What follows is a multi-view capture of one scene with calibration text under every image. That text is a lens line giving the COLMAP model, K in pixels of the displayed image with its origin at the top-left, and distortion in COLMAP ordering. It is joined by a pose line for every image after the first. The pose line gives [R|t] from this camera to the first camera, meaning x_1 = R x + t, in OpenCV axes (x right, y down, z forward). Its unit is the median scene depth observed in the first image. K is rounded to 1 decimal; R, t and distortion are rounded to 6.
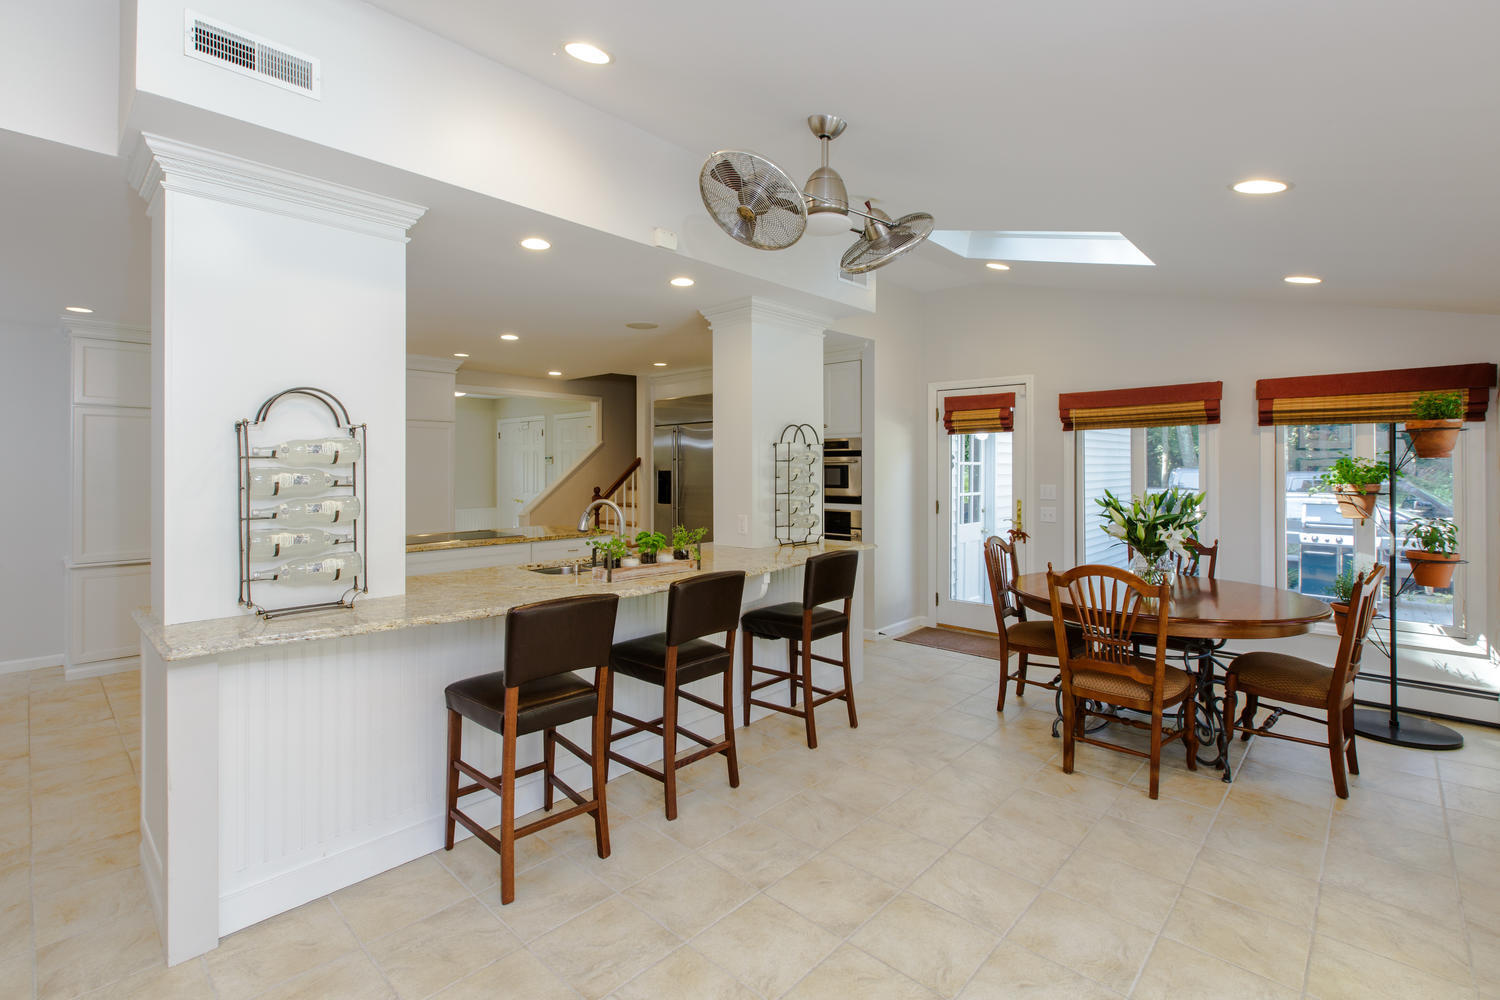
lens RADIAL K [[682.2, 0, 755.1], [0, 682.2, 463.6], [0, 0, 1]] dist [0.007344, 0.000162]
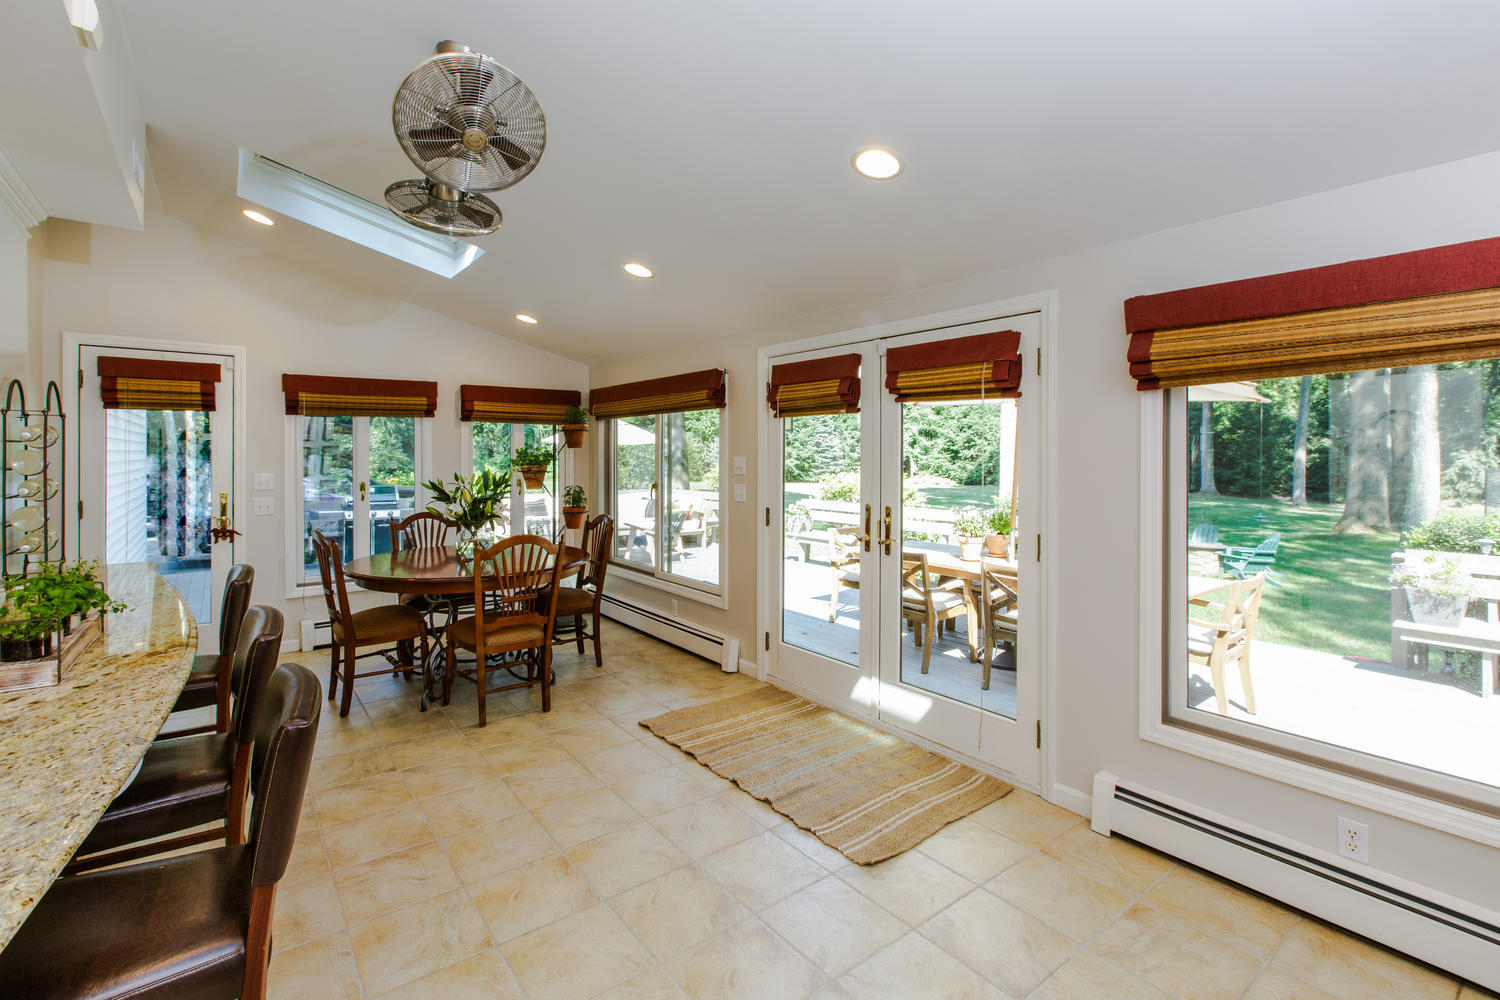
lens RADIAL K [[654.9, 0, 745.9], [0, 654.9, 459.2], [0, 0, 1]] dist [-0.001725, -0.000214]
pose [[0.187774, -0.007943, 0.982180, -0.418820], [-0.007785, 0.999924, 0.009575, -0.000135], [-0.982181, -0.009445, 0.187698, 0.306053]]
